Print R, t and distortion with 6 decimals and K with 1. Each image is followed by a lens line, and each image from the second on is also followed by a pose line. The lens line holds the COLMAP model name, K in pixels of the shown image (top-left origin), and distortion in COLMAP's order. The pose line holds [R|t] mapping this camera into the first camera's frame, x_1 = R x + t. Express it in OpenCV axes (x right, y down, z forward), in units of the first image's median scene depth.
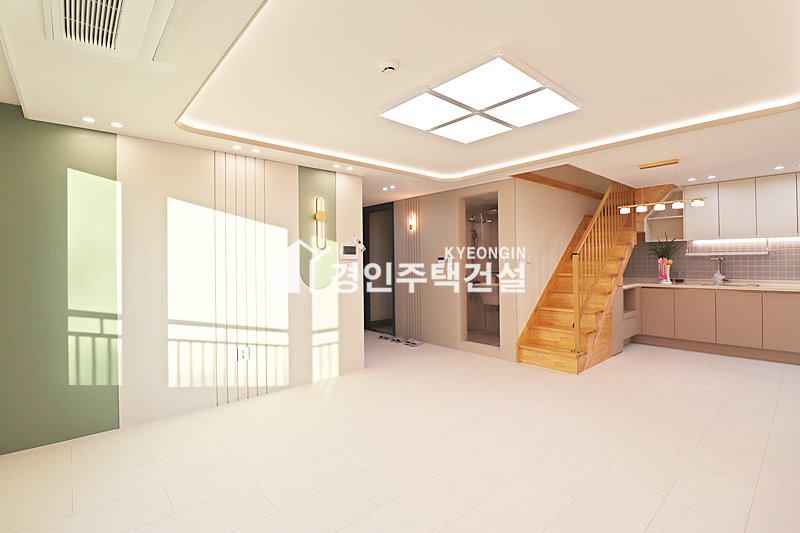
lens RADIAL K [[371.0, 0, 400.2], [0, 371.0, 260.9], [0, 0, 1]] dist [0.002461, -0.015144]
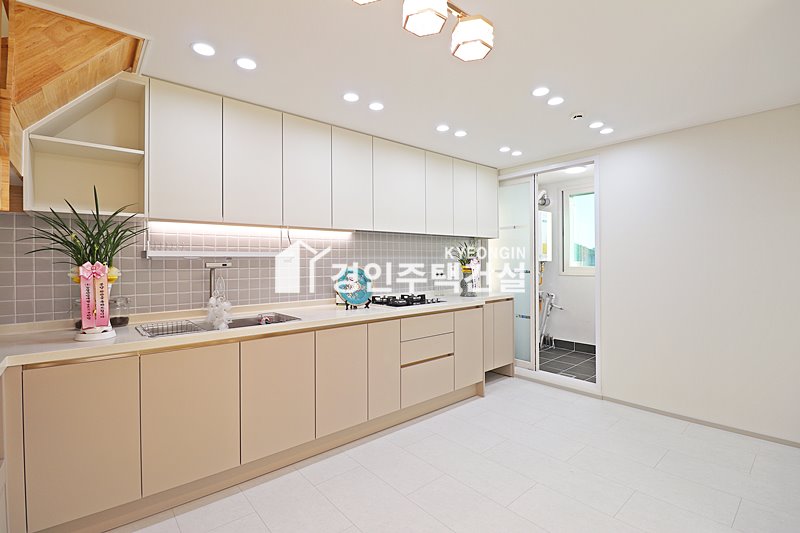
lens RADIAL K [[371.0, 0, 400.2], [0, 371.0, 260.9], [0, 0, 1]] dist [0.002461, -0.015144]
pose [[0.016197, 0.013726, 0.999775, 0.480345], [0.007333, 0.999877, -0.013846, -0.002988], [-0.999842, 0.007555, 0.016094, 0.897382]]
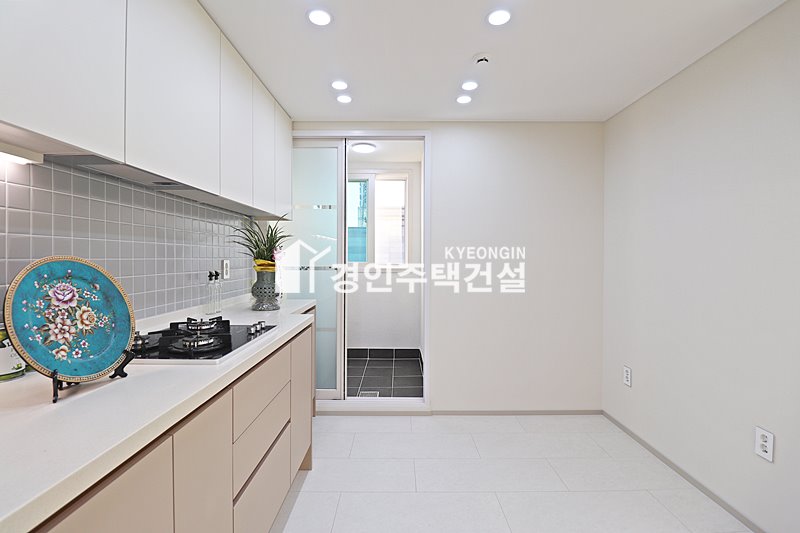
lens RADIAL K [[369.6, 0, 399.4], [0, 369.6, 265.1], [0, 0, 1]] dist [-0.000526, -0.010004]
pose [[-0.749850, -0.004678, 0.661591, 0.863129], [0.004122, 0.999923, 0.011742, -0.000818], [-0.661595, 0.011532, -0.749773, 1.025433]]
